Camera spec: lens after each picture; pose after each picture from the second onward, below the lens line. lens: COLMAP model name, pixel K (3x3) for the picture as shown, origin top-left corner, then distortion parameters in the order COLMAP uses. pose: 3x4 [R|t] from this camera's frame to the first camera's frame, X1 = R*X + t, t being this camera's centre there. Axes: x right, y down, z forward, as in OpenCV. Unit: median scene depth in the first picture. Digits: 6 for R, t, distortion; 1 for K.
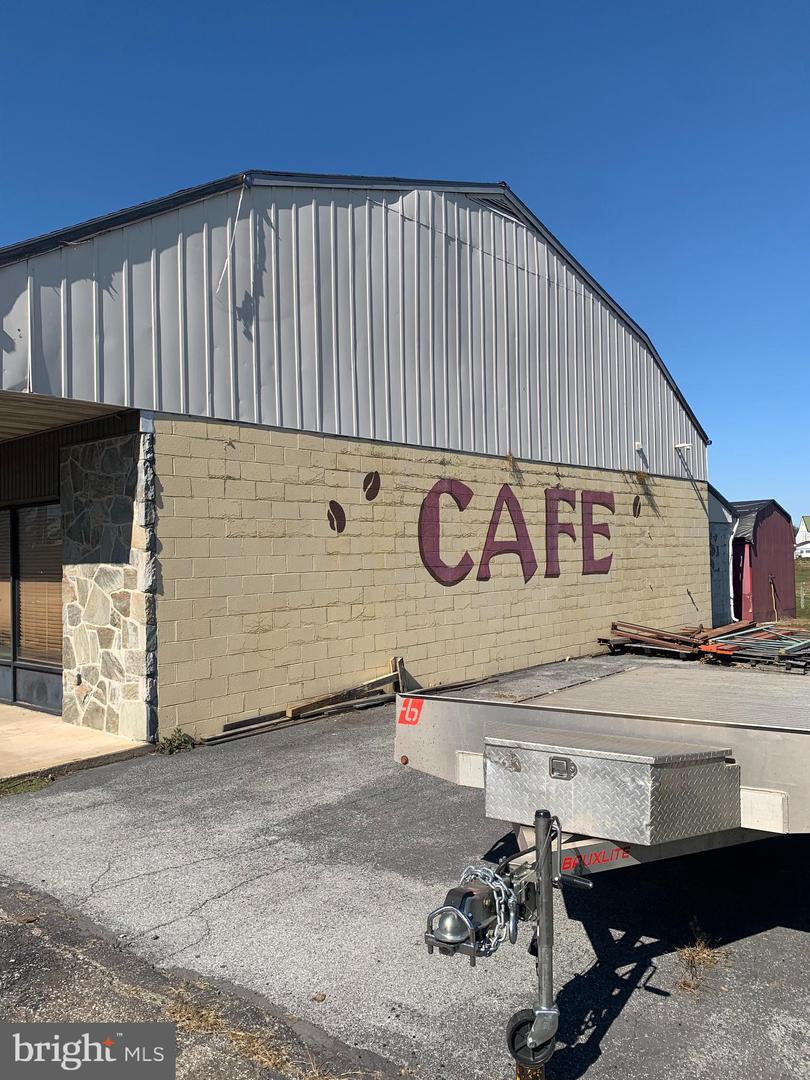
lens RADIAL K [[822.3, 0, 410.2], [0, 822.3, 530.9], [0, 0, 1]] dist [0.080617, -0.035546]
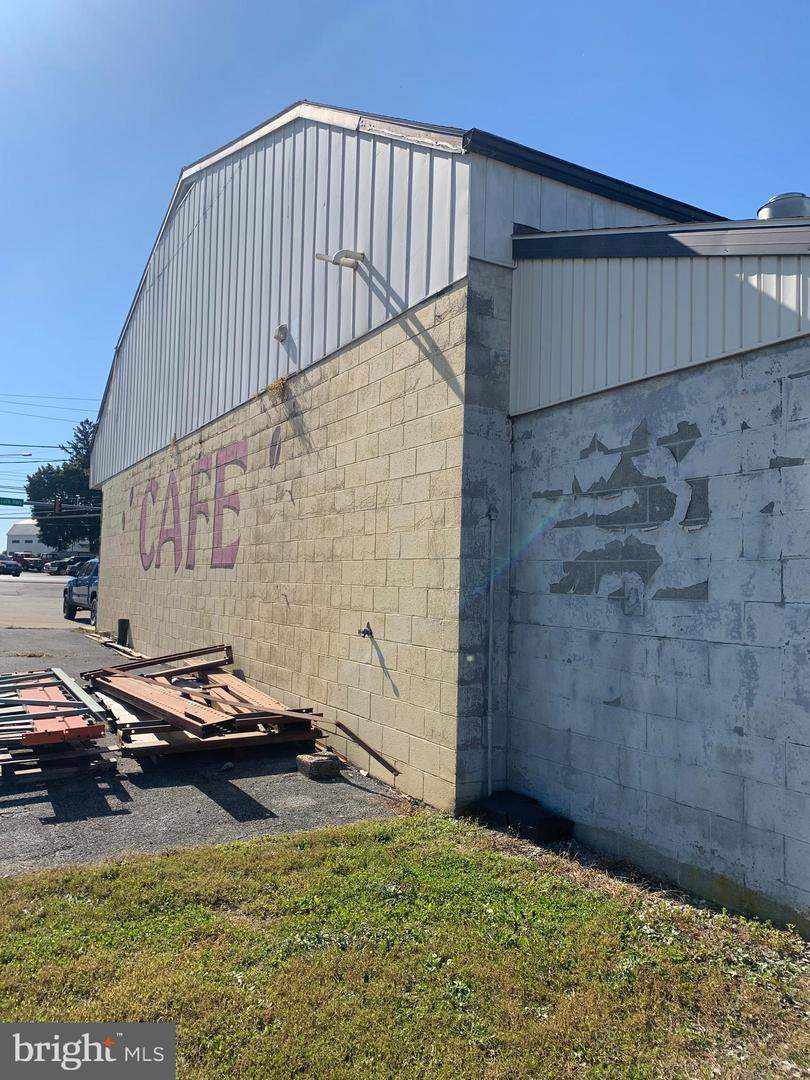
lens RADIAL K [[822.3, 0, 403.9], [0, 822.3, 535.4], [0, 0, 1]] dist [0.080617, -0.035546]
pose [[-0.340298, -0.036918, -0.939593, 1.013400], [0.010895, 0.999007, -0.043198, 0.070583], [0.940255, -0.024937, -0.339558, 1.708408]]
